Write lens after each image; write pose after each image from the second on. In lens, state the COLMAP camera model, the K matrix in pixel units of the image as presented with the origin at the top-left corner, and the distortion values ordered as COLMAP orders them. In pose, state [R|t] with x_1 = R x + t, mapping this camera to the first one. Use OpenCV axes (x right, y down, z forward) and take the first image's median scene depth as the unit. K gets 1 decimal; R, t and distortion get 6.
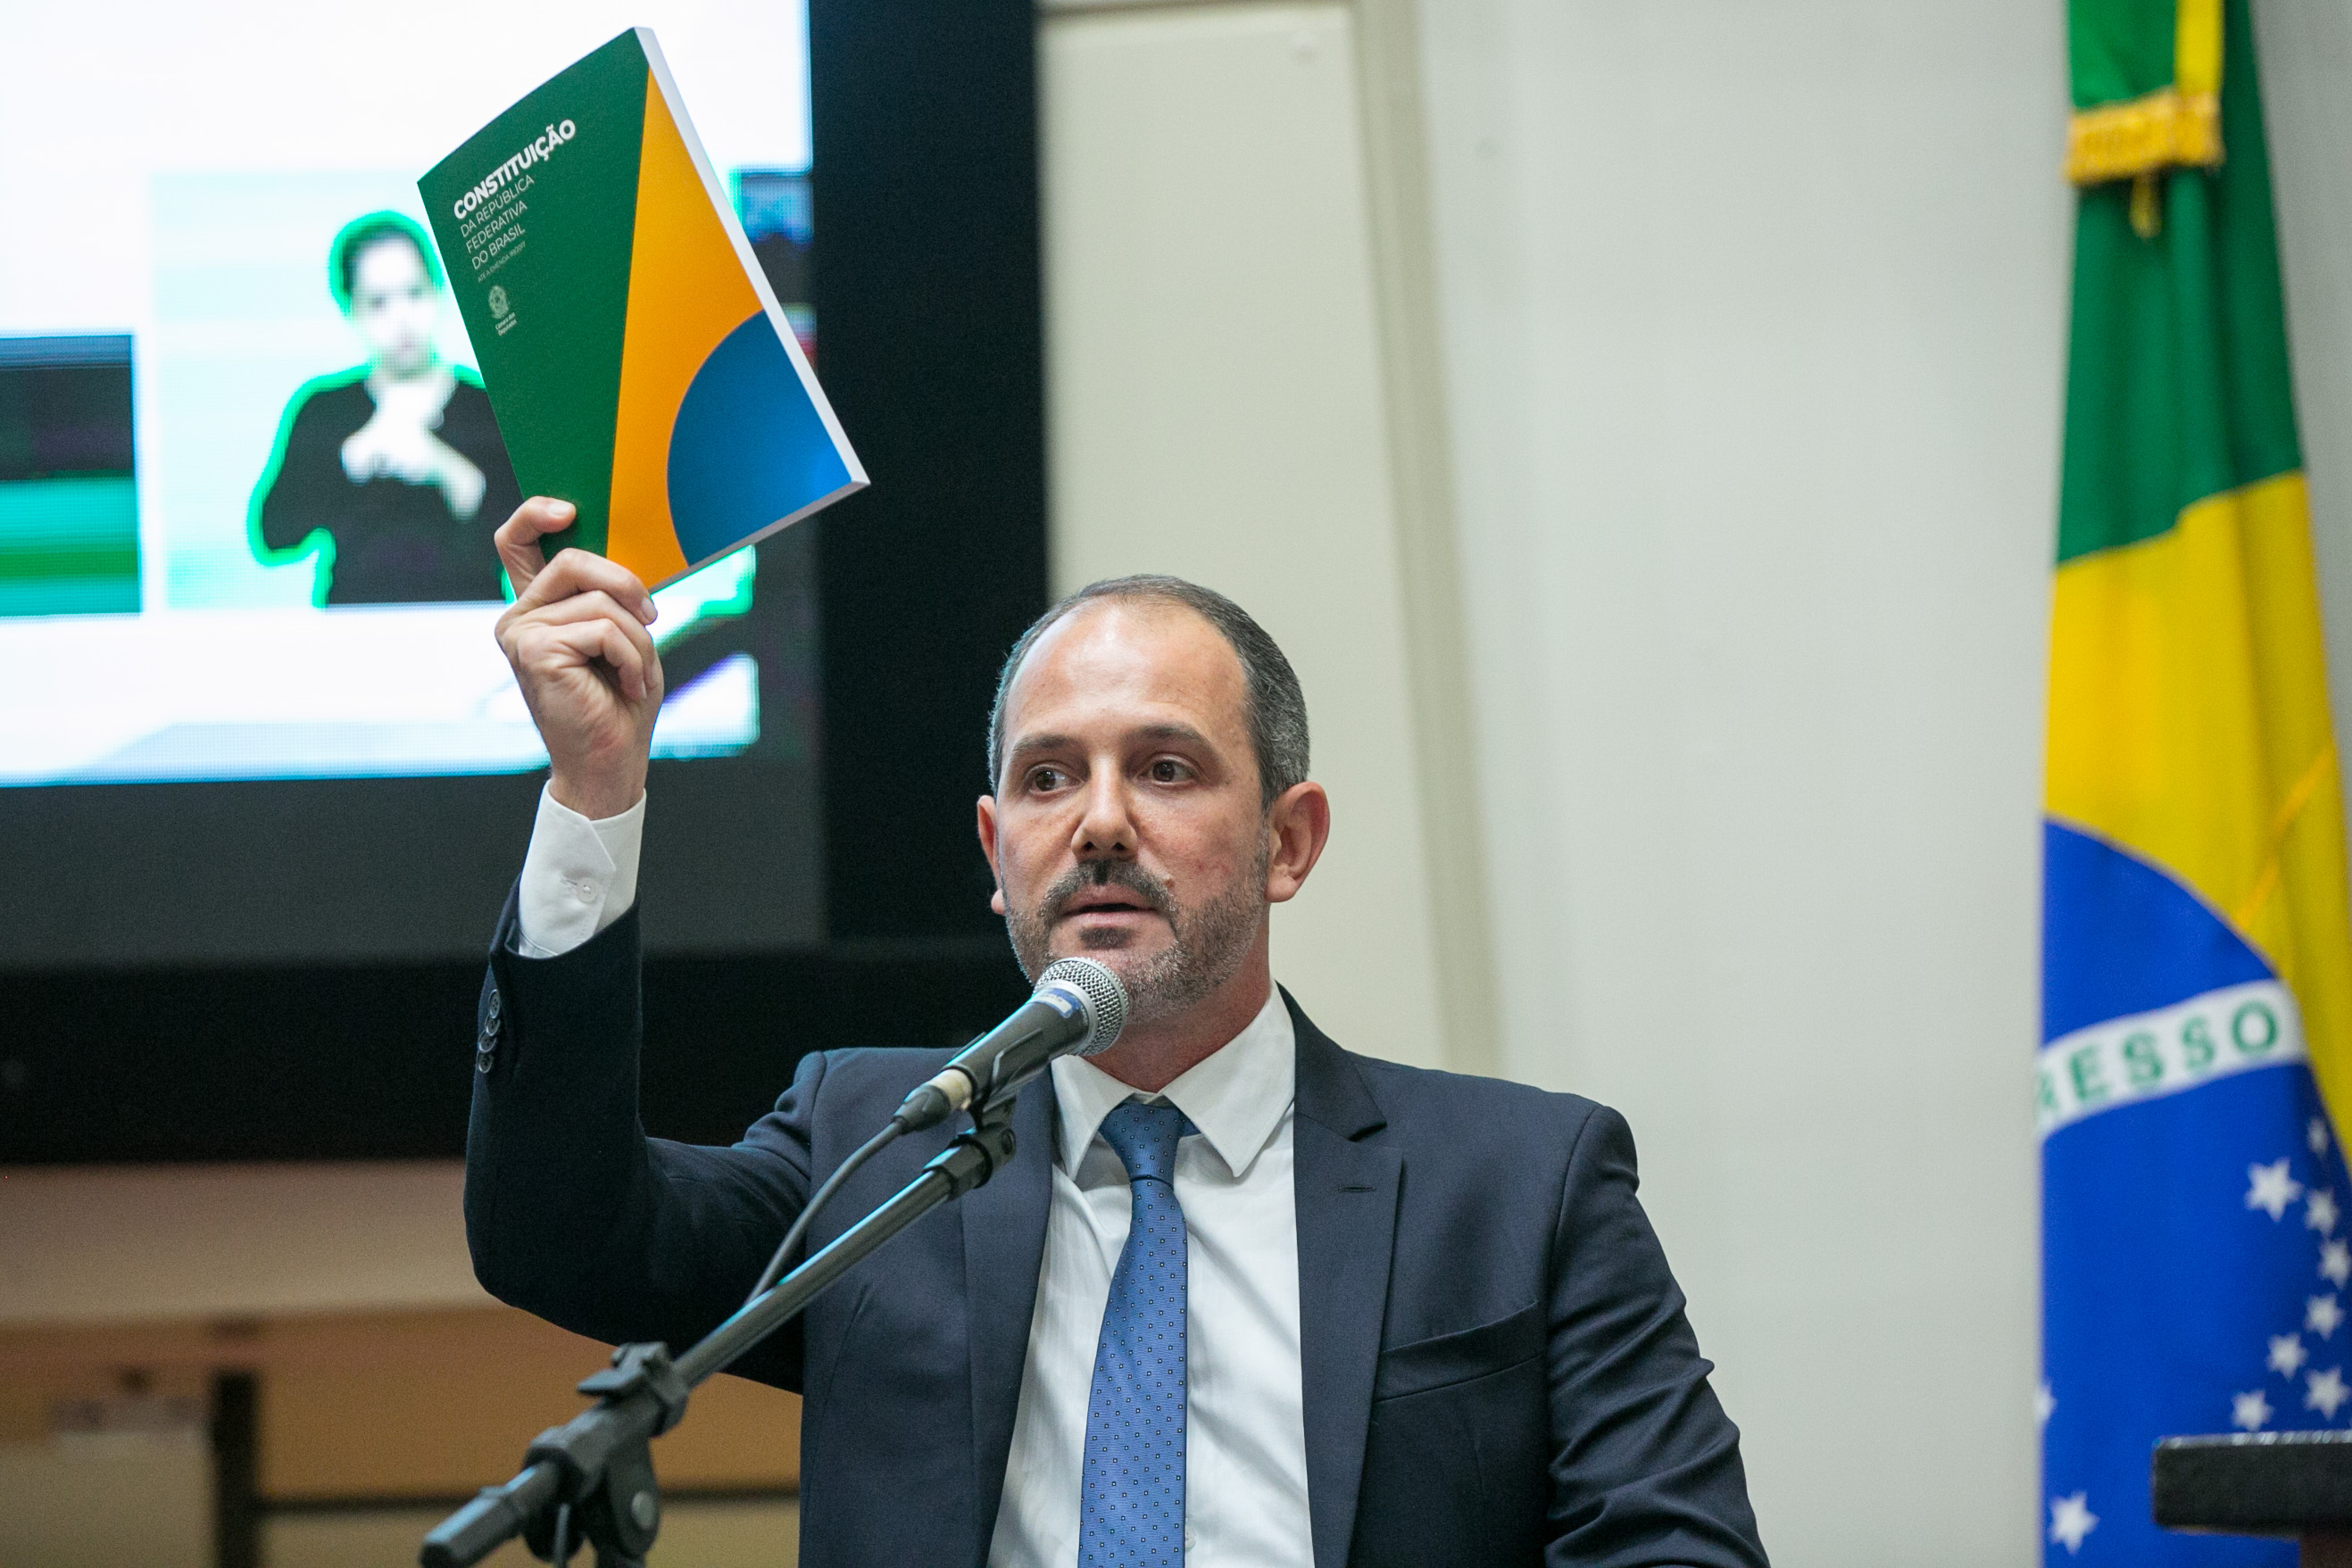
lens RADIAL K [[9666.6, 0, 1171.4], [0, 9666.6, 783.1], [0, 0, 1]] dist [0.544294, 0.000000]
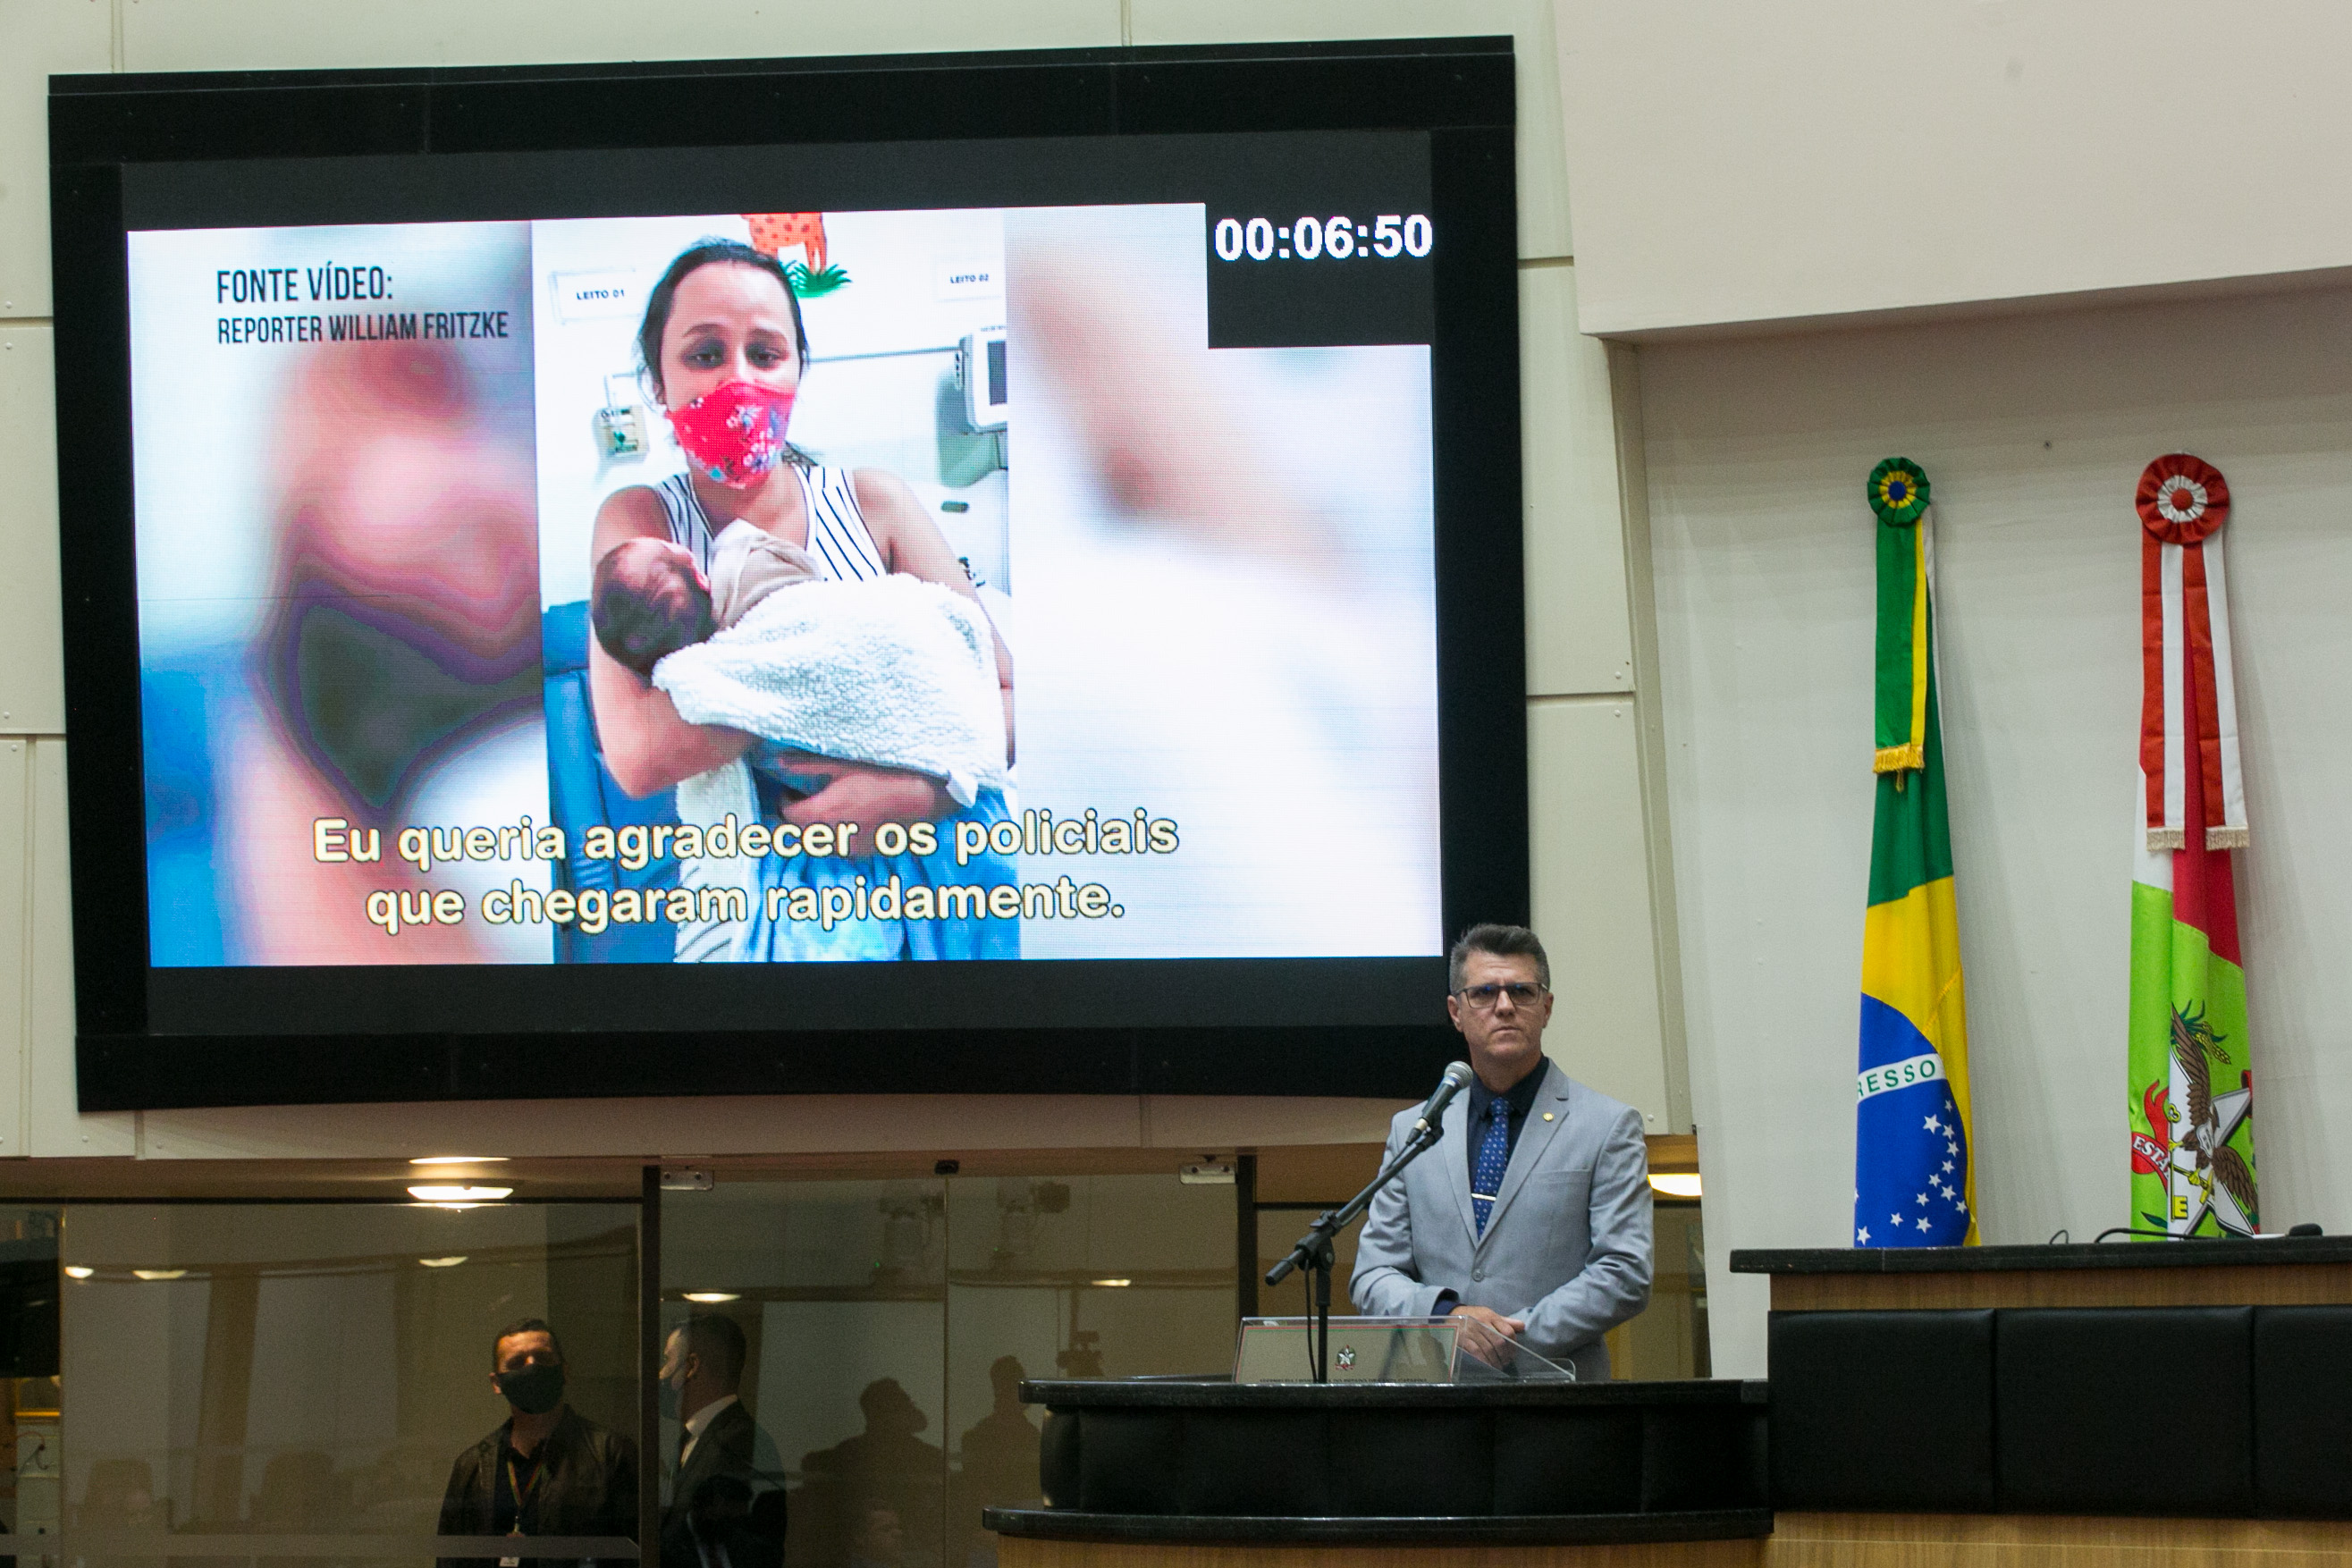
lens RADIAL K [[6182.7, 0, 1199.3], [0, 6182.7, 786.5], [0, 0, 1]] dist [-0.095860, 0.000000]
pose [[0.992968, 0.009864, -0.117970, 0.111083], [-0.006504, 0.999563, 0.028832, -0.110951], [0.118202, -0.027862, 0.992599, -0.859966]]
